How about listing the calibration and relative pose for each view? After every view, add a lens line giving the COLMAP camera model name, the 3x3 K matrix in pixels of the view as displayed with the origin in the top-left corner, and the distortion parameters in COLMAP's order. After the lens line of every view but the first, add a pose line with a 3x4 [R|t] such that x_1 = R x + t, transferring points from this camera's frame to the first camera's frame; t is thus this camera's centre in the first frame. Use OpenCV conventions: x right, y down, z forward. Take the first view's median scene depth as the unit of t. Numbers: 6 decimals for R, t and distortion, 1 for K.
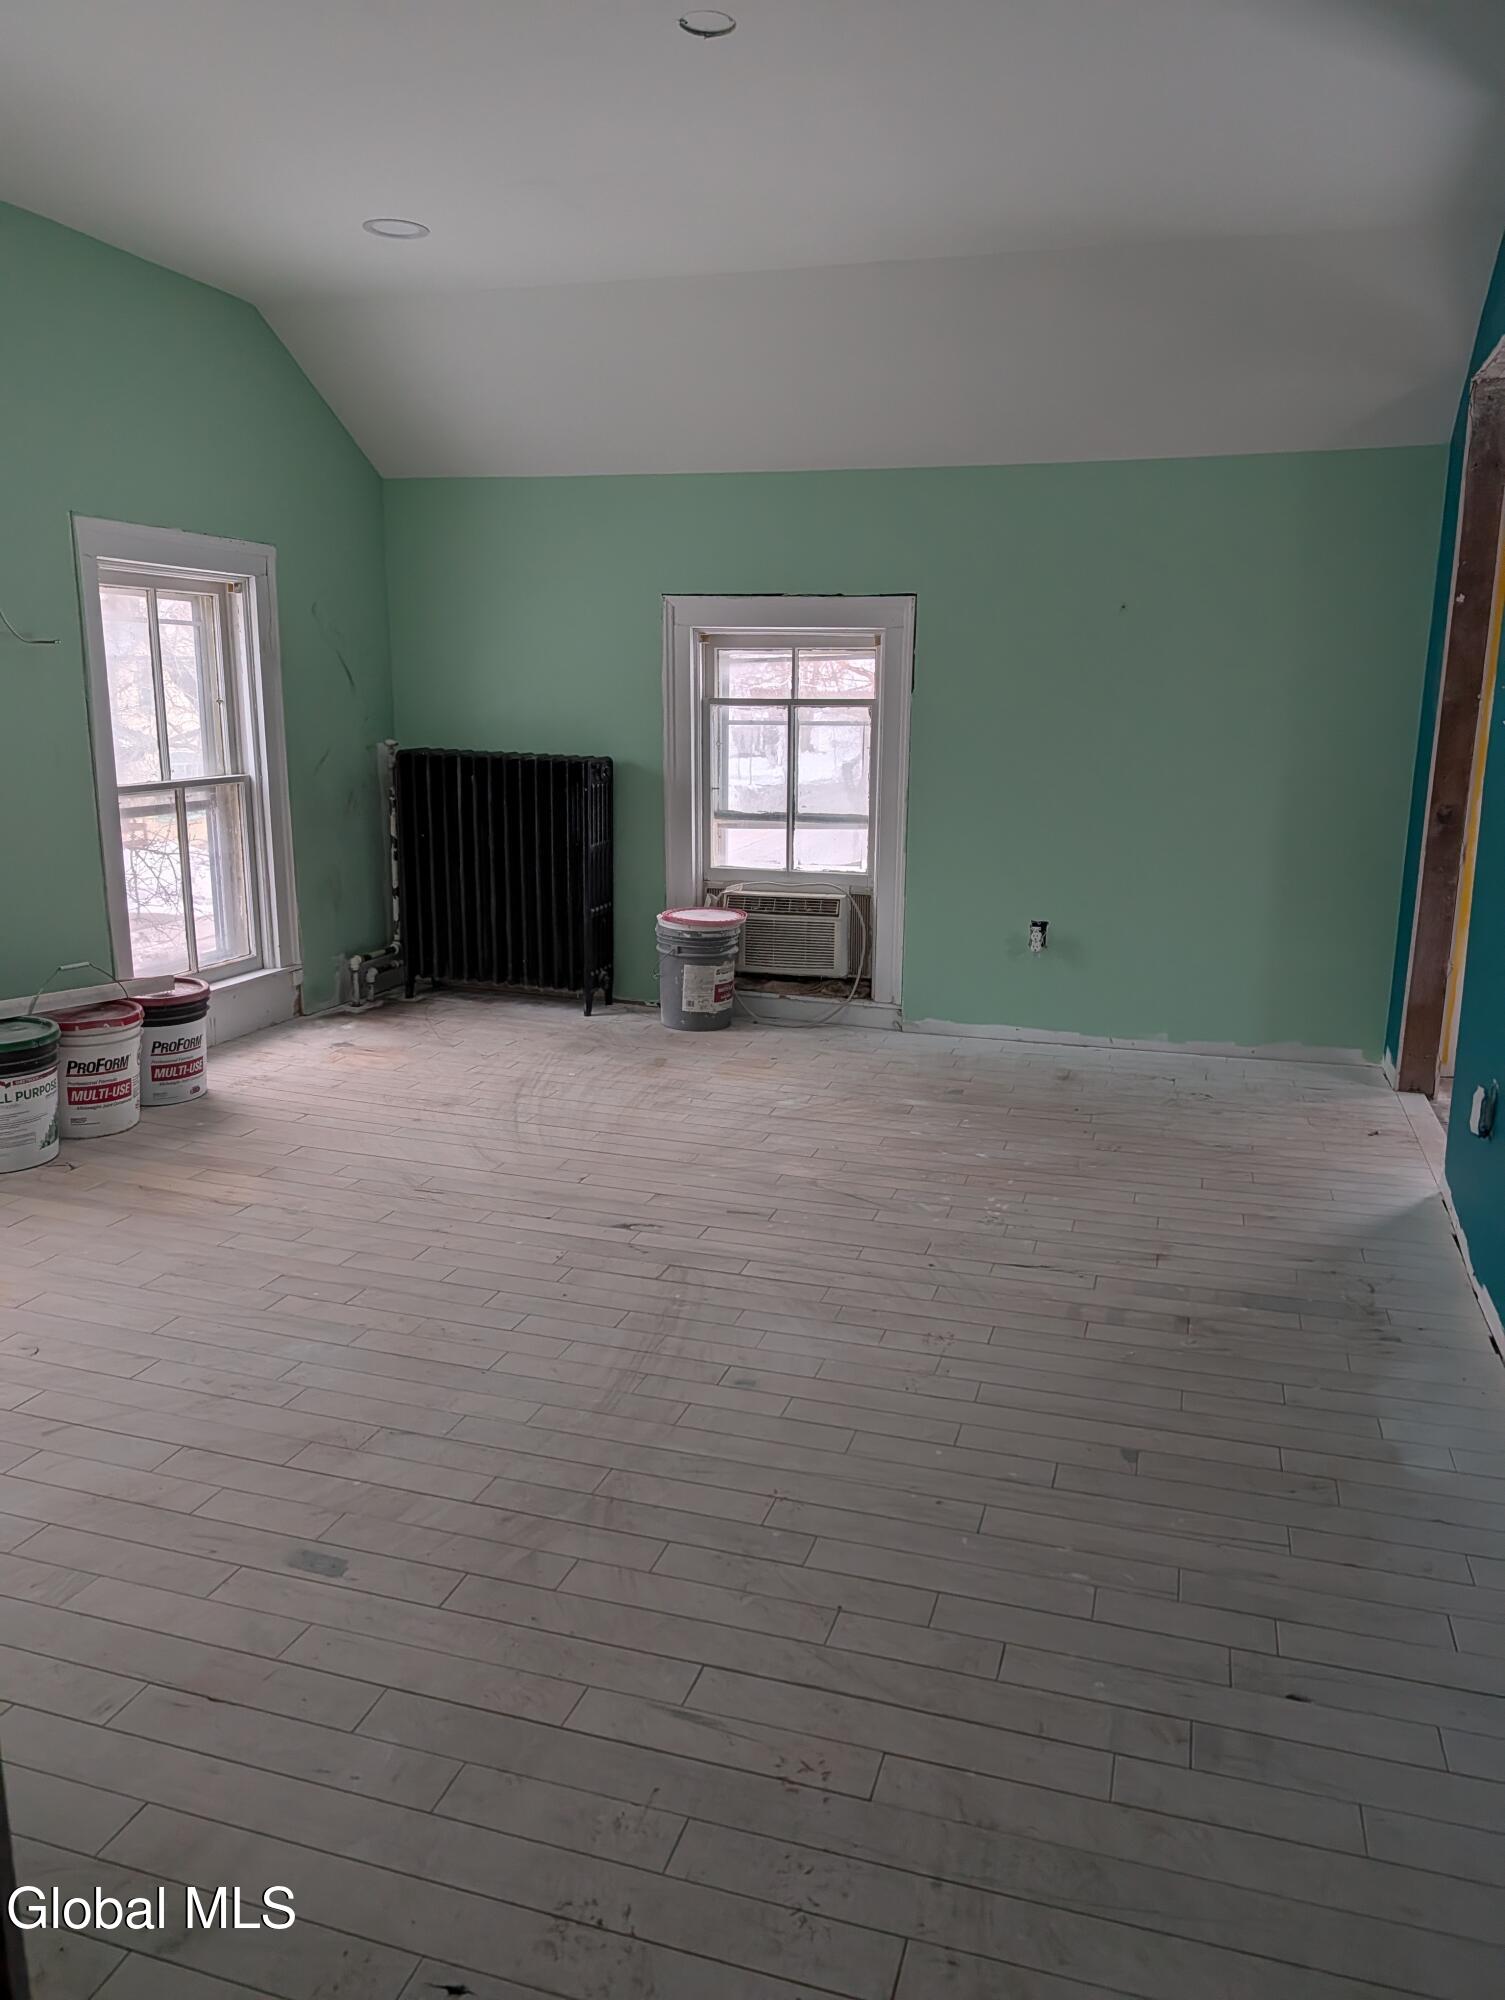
lens RADIAL K [[1432.4, 0, 758.2], [0, 1432.4, 998.6], [0, 0, 1]] dist [0.014619, -0.004024]
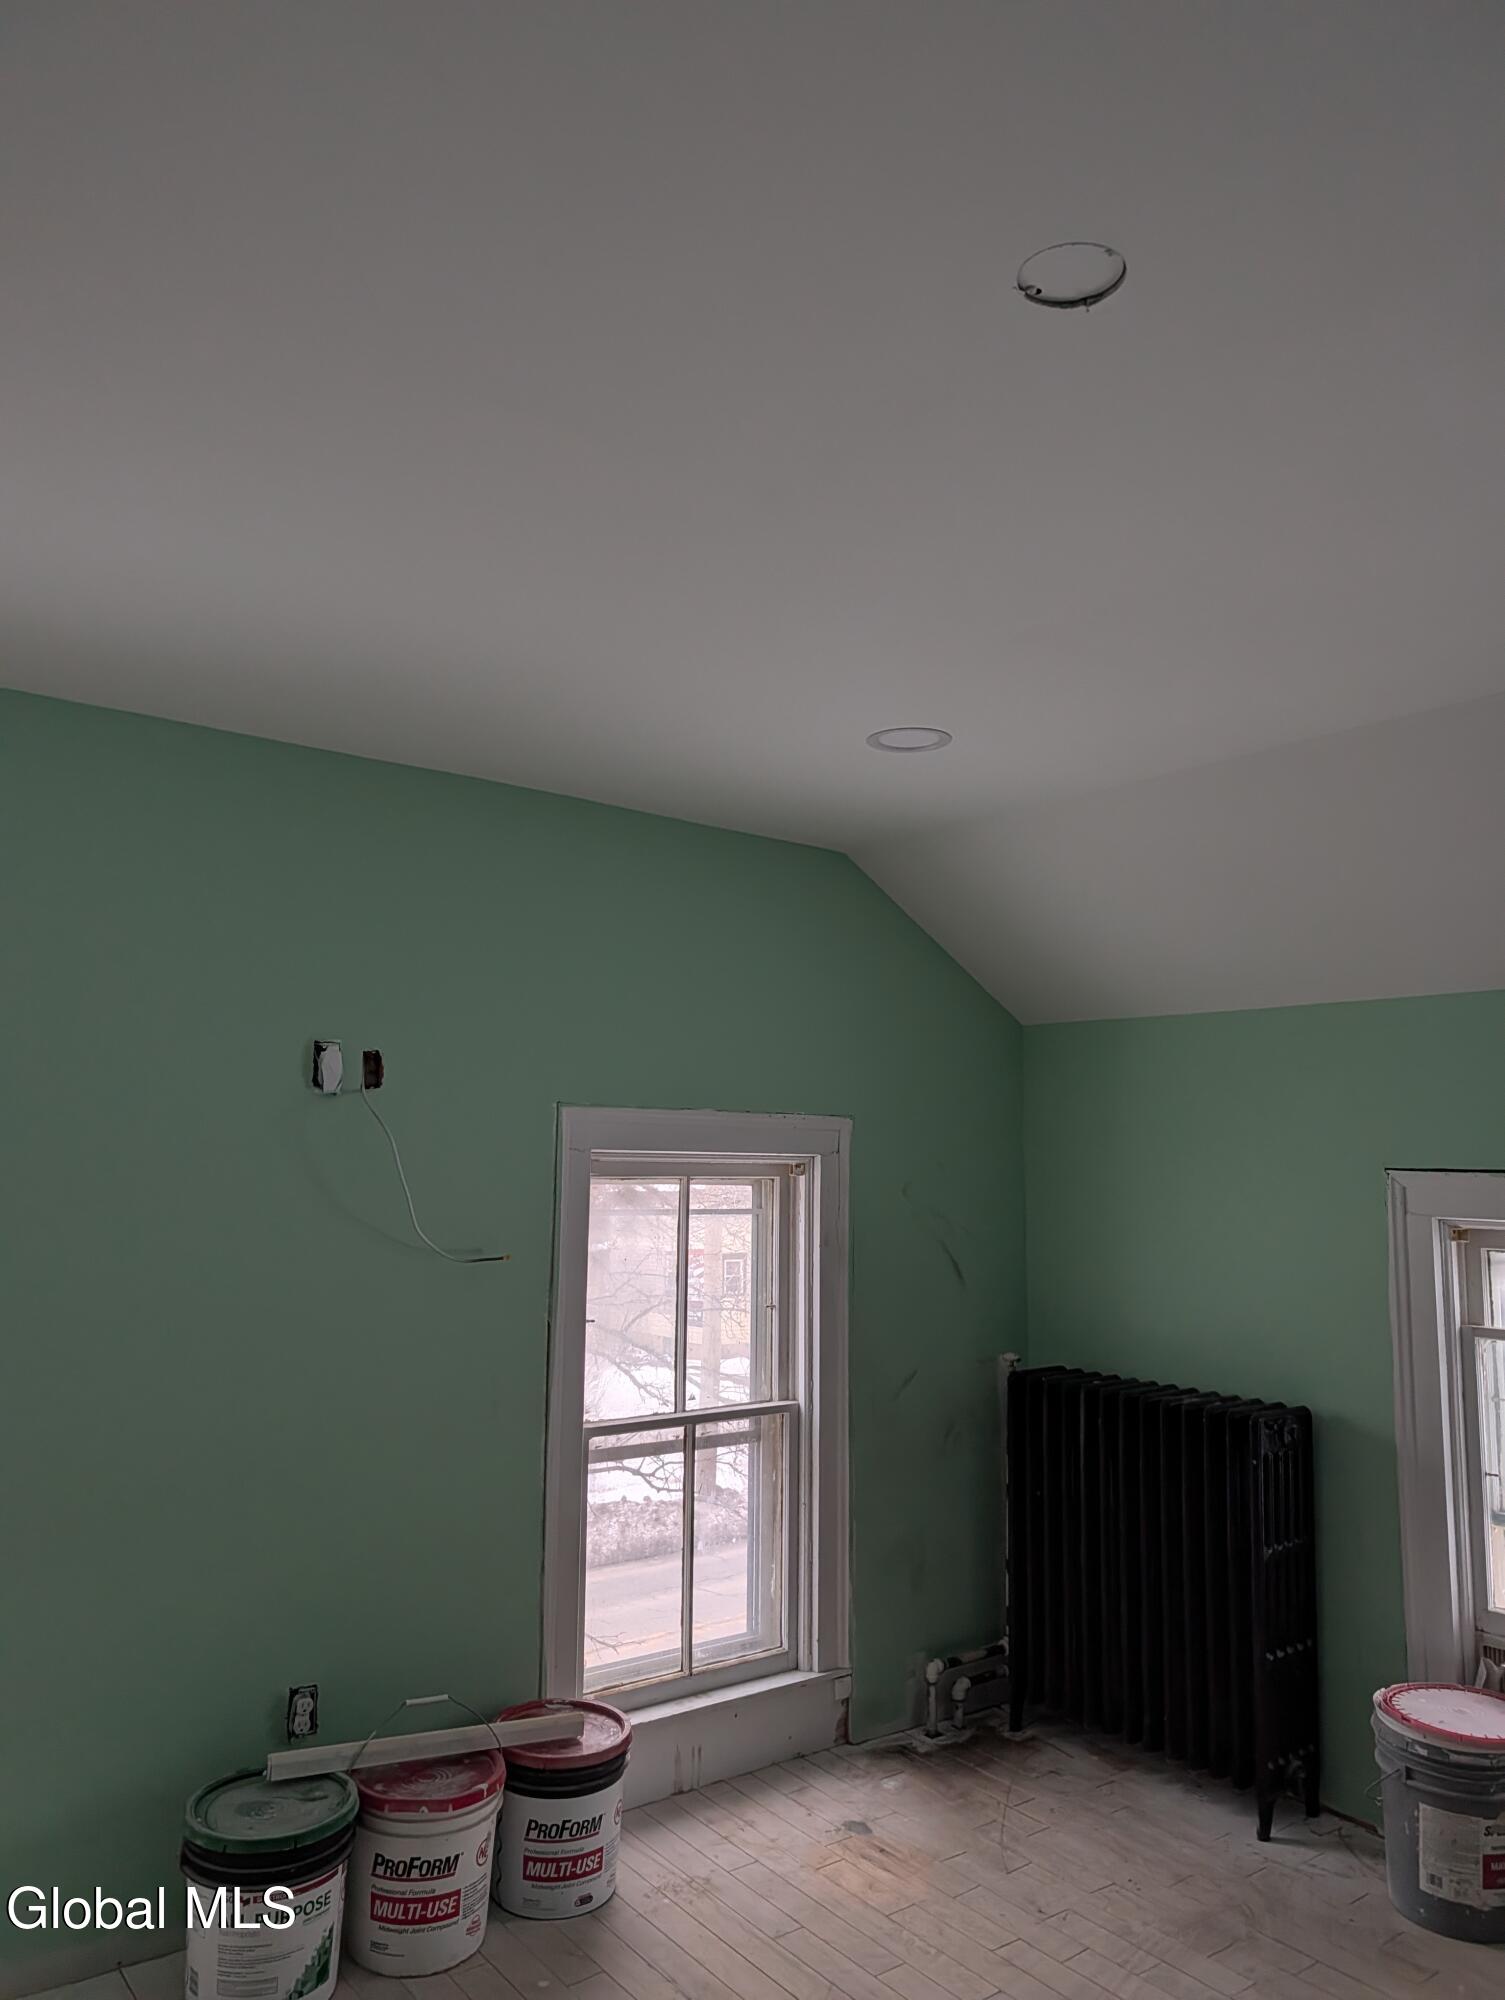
lens RADIAL K [[1432.4, 0, 759.0], [0, 1432.4, 1002.5], [0, 0, 1]] dist [0.014619, -0.004024]
pose [[0.821279, -0.064439, -0.566877, 0.082481], [-0.128313, 0.947284, -0.293578, -0.128922], [0.555911, 0.313847, 0.769716, 0.317928]]
